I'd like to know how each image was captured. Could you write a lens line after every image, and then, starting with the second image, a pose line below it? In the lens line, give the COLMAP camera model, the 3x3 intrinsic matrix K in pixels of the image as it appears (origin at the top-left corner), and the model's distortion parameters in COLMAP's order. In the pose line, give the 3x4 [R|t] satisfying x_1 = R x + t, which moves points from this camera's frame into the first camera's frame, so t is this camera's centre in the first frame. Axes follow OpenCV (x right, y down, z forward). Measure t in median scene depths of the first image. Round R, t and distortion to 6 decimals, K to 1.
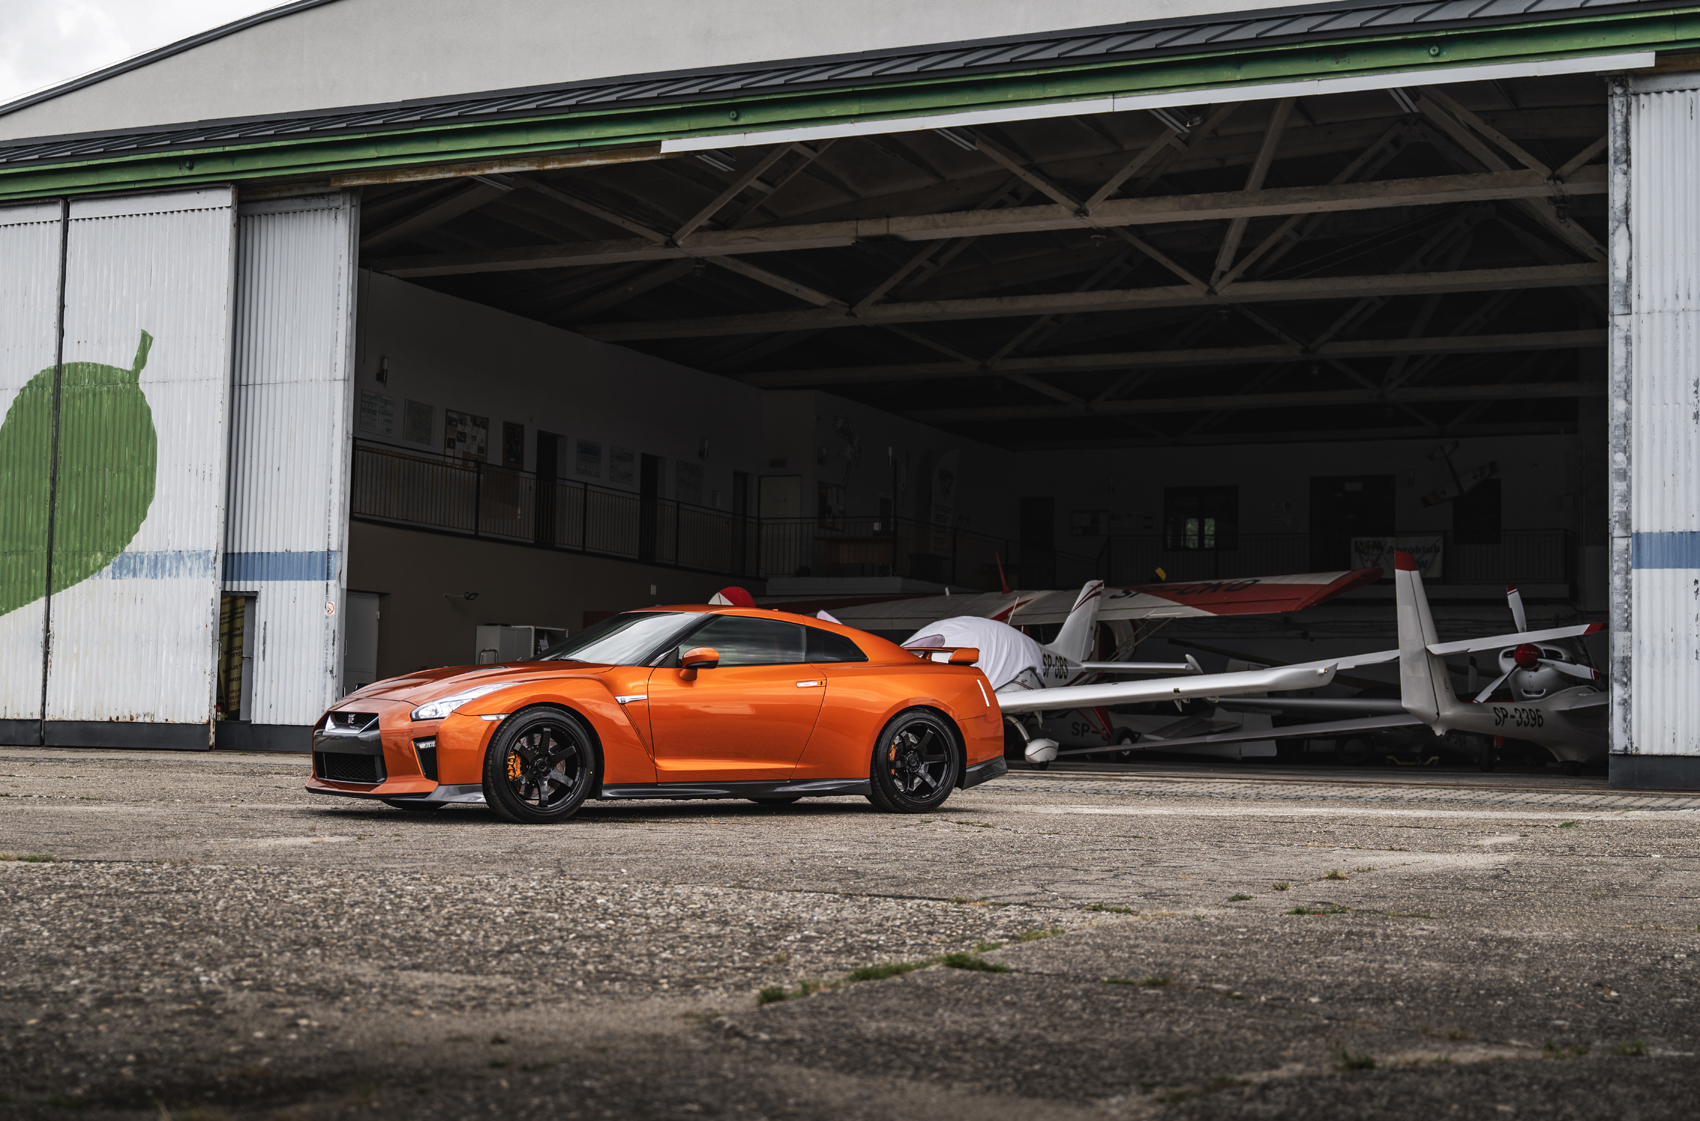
lens RADIAL K [[2457.1, 0, 850.0], [0, 2457.1, 560.5], [0, 0, 1]] dist [0.004776, 0.009565]
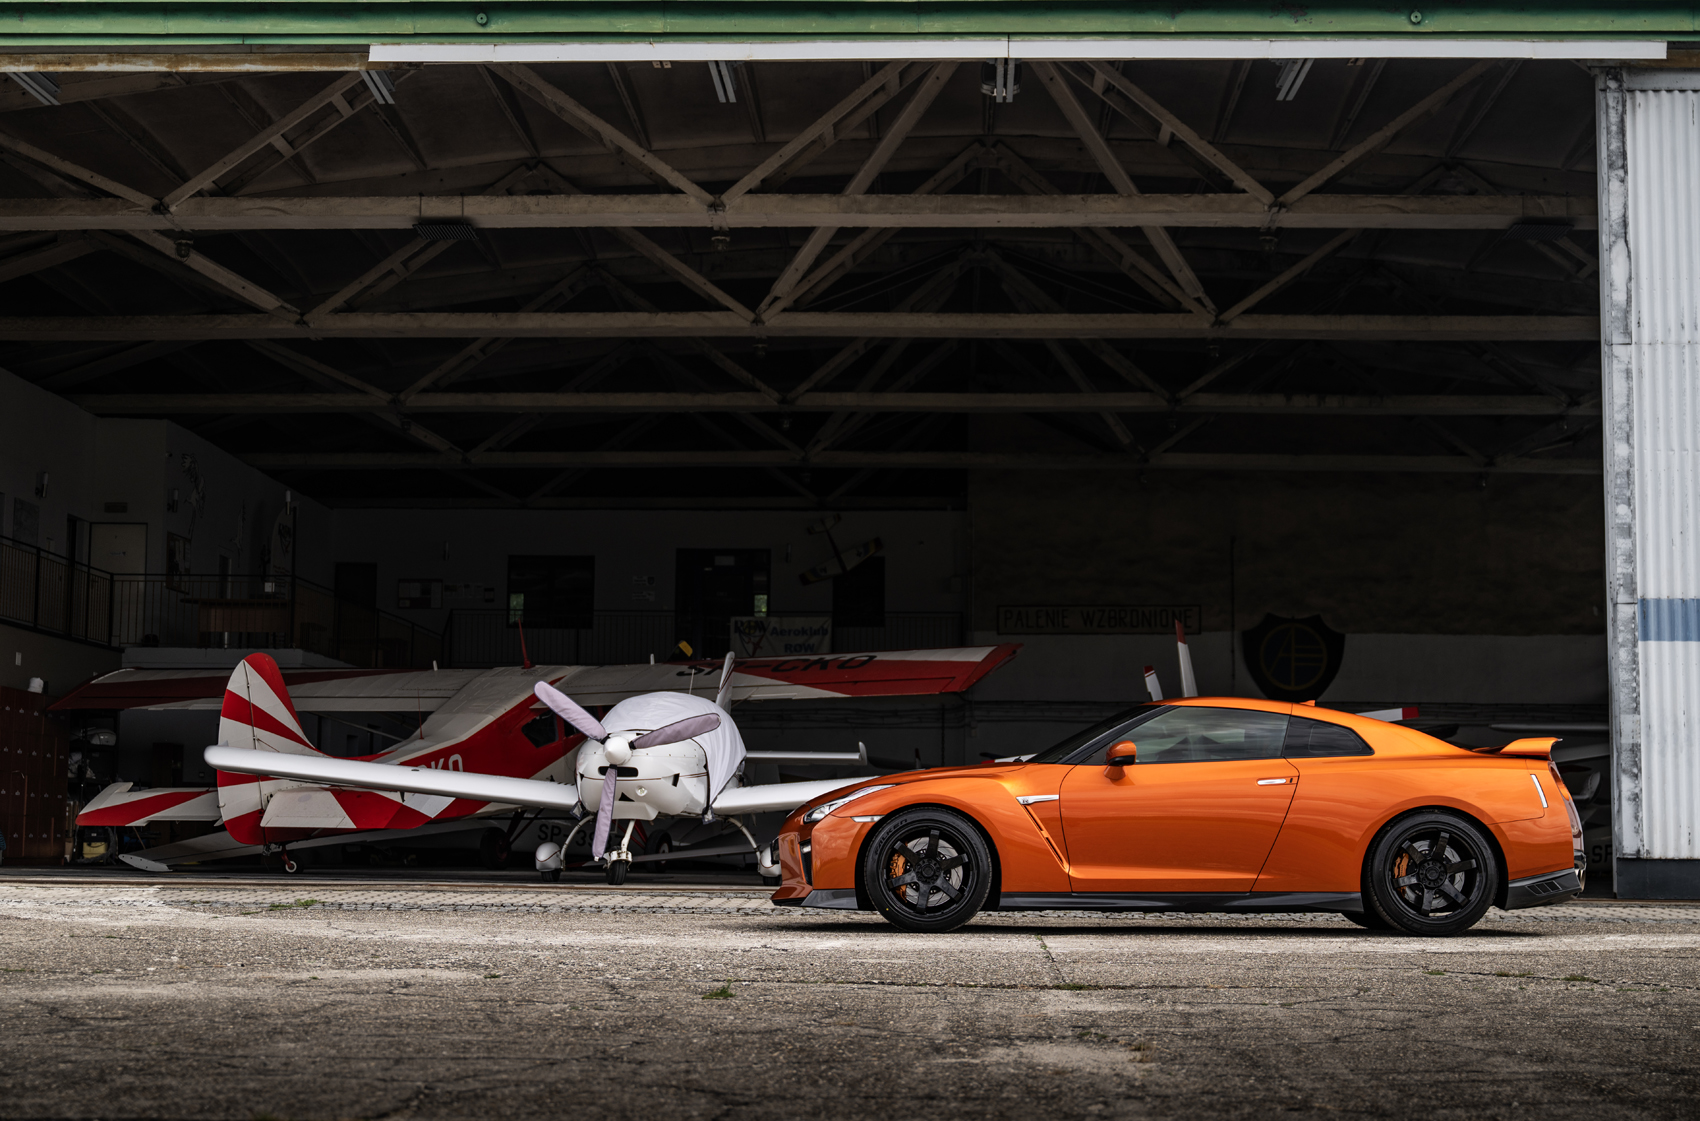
lens RADIAL K [[2564.7, 0, 818.7], [0, 2564.7, 586.6], [0, 0, 1]] dist [-0.002123, 0.029752]
pose [[0.929470, 0.026962, 0.367911, -0.205096], [-0.017542, 0.999428, -0.028923, 0.011477], [-0.368480, 0.020429, 0.929411, 0.205859]]
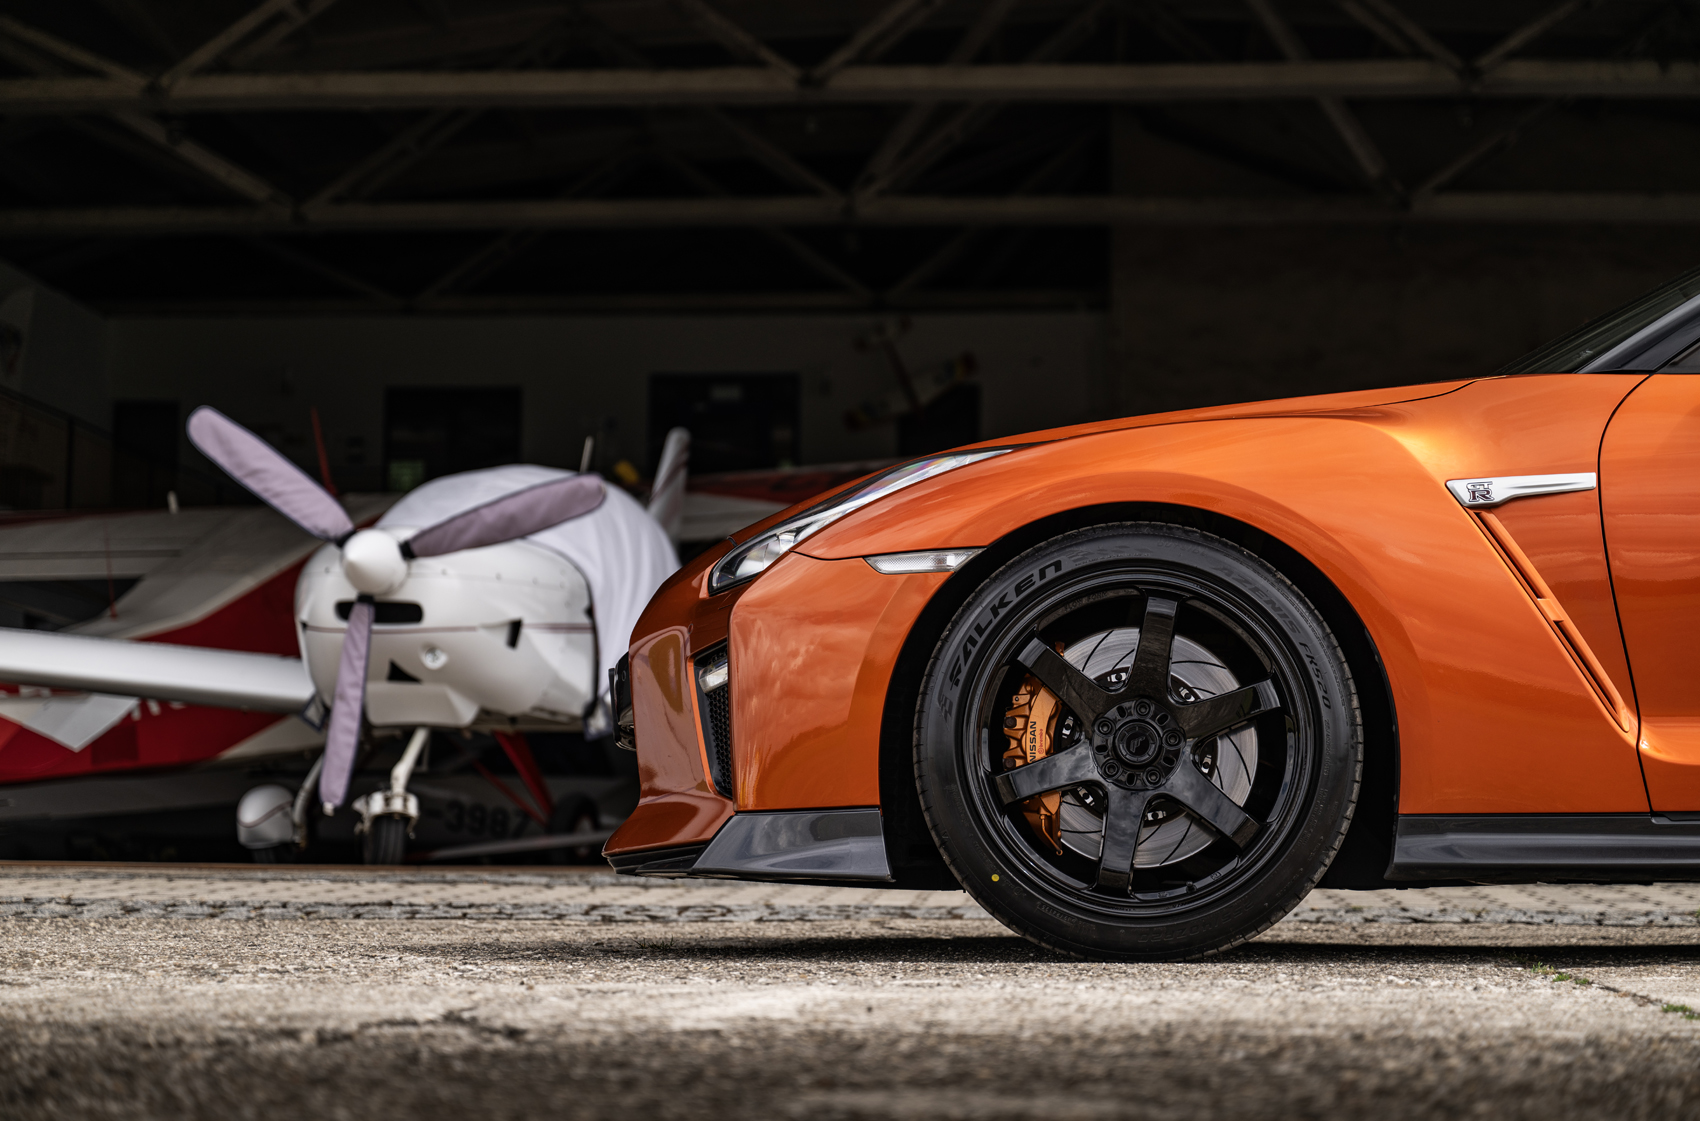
lens RADIAL K [[3346.5, 0, 850.0], [0, 3346.5, 560.5], [0, 0, 1]] dist [0.030152, -0.154885]
pose [[0.934358, 0.017404, 0.355910, -0.083922], [-0.011025, 0.999740, -0.019944, 0.044930], [-0.356165, 0.014711, 0.934307, 0.488977]]
